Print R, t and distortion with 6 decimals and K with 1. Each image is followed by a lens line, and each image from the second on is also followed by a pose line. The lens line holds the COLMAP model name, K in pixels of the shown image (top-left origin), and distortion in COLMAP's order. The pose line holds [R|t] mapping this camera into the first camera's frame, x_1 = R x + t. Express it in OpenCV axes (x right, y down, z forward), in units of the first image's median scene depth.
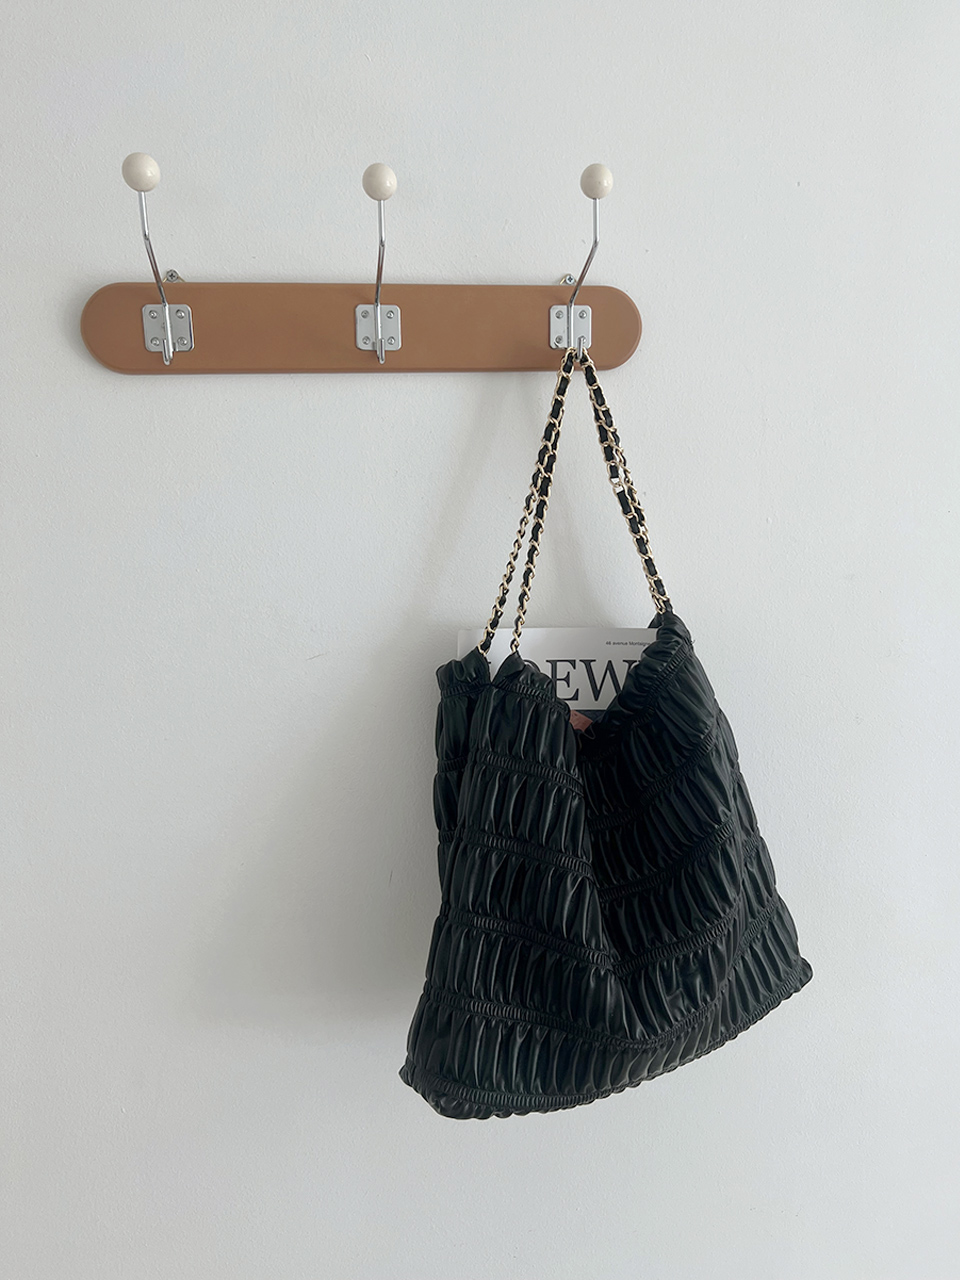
lens RADIAL K [[1012.0, 0, 515.2], [0, 1012.0, 582.5], [0, 0, 1]] dist [0.033733, -0.061702]
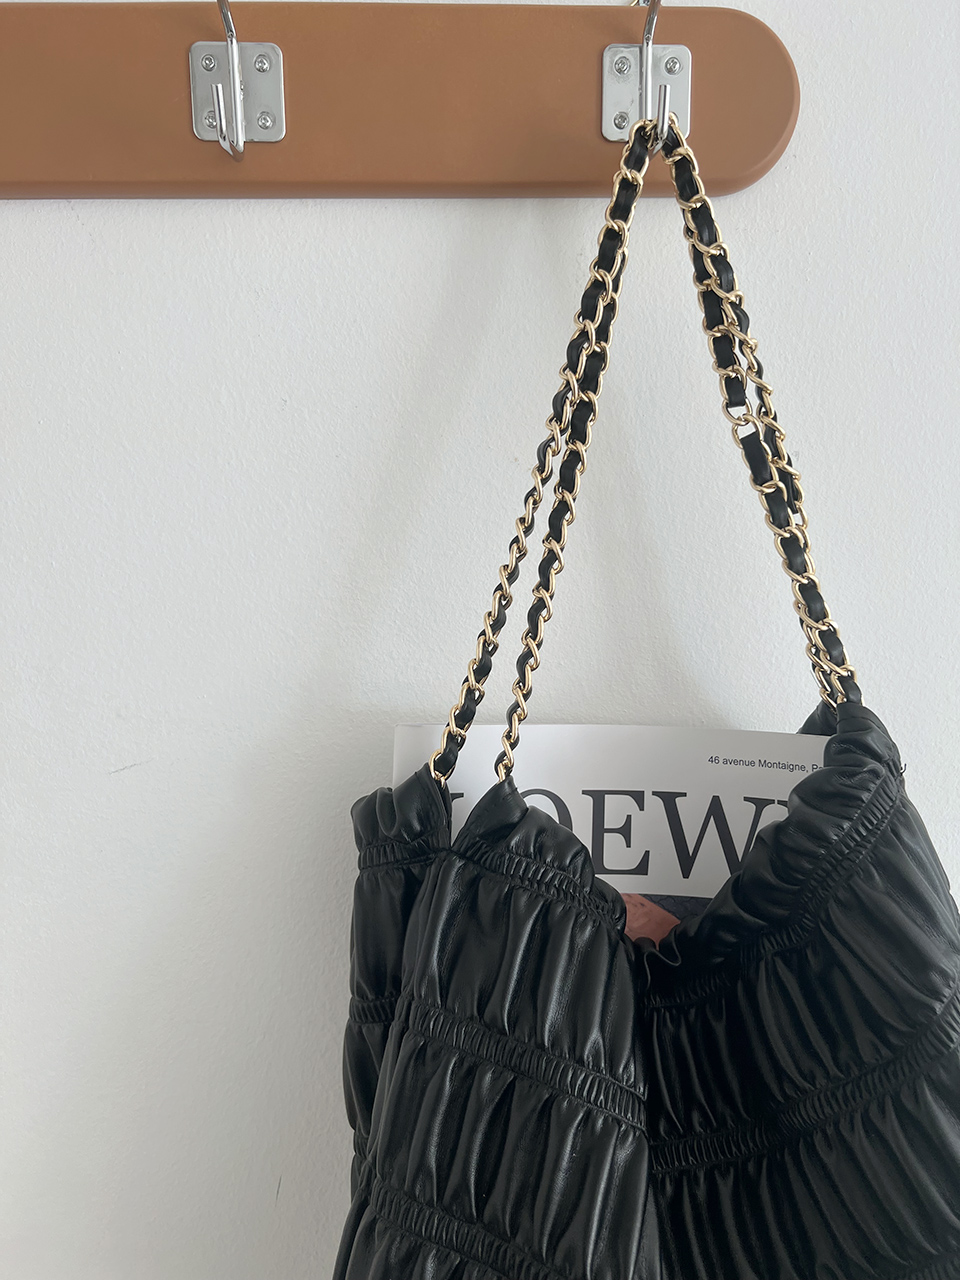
lens RADIAL K [[1012.0, 0, 481.3], [0, 1012.0, 639.5], [0, 0, 1]] dist [0.033733, -0.061702]
pose [[0.990482, 0.022154, -0.135846, 0.049757], [-0.021869, 0.999754, 0.003590, 0.003217], [0.135893, -0.000585, 0.990723, 0.538193]]
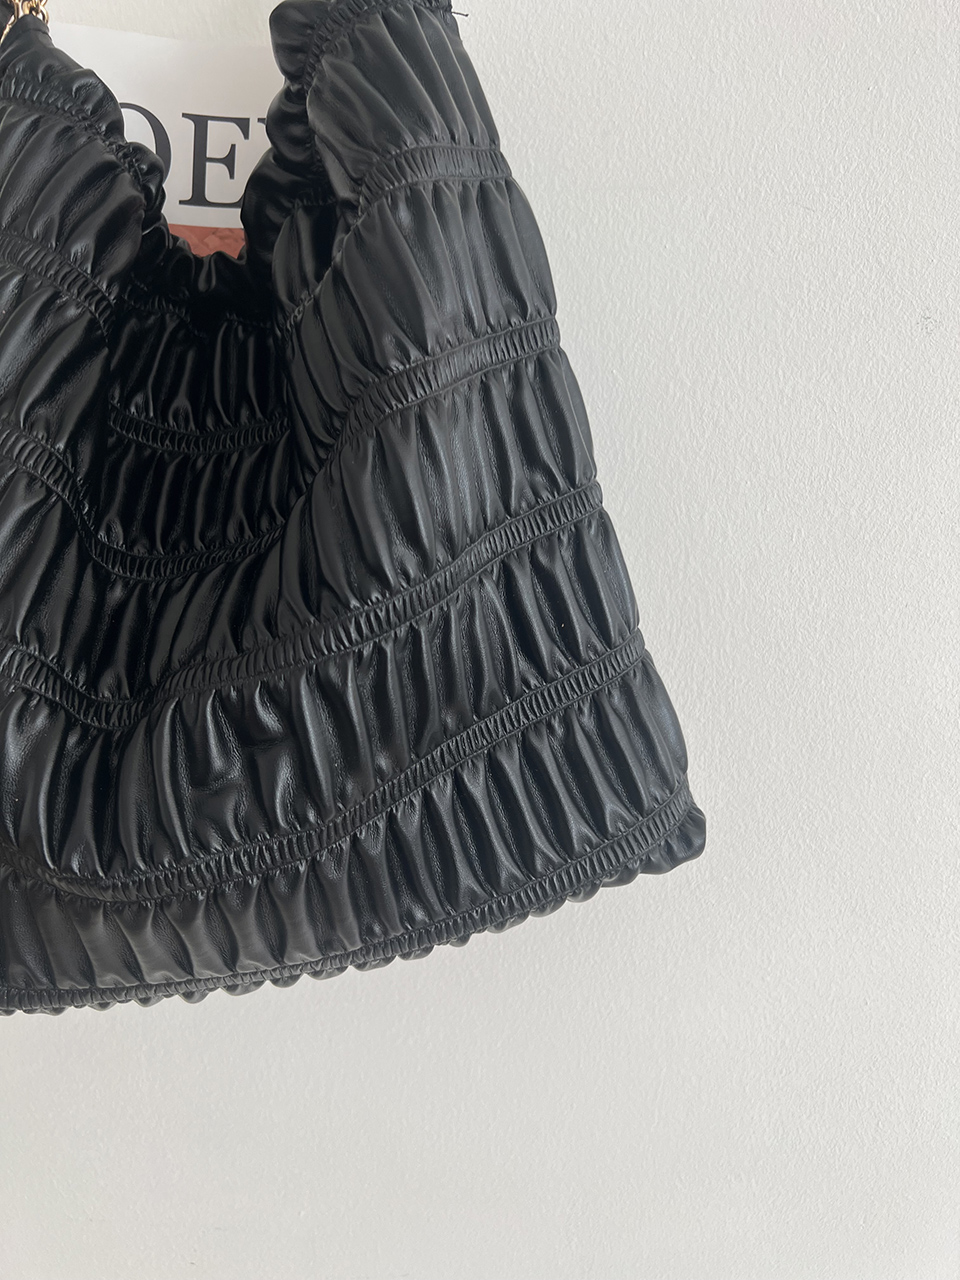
lens RADIAL K [[1012.0, 0, 450.7], [0, 1012.0, 609.0], [0, 0, 1]] dist [0.033733, -0.061702]
pose [[0.956385, 0.083888, -0.279805, 0.318020], [-0.057831, 0.993292, 0.100130, 0.265184], [0.286328, -0.079581, 0.954821, 0.600446]]
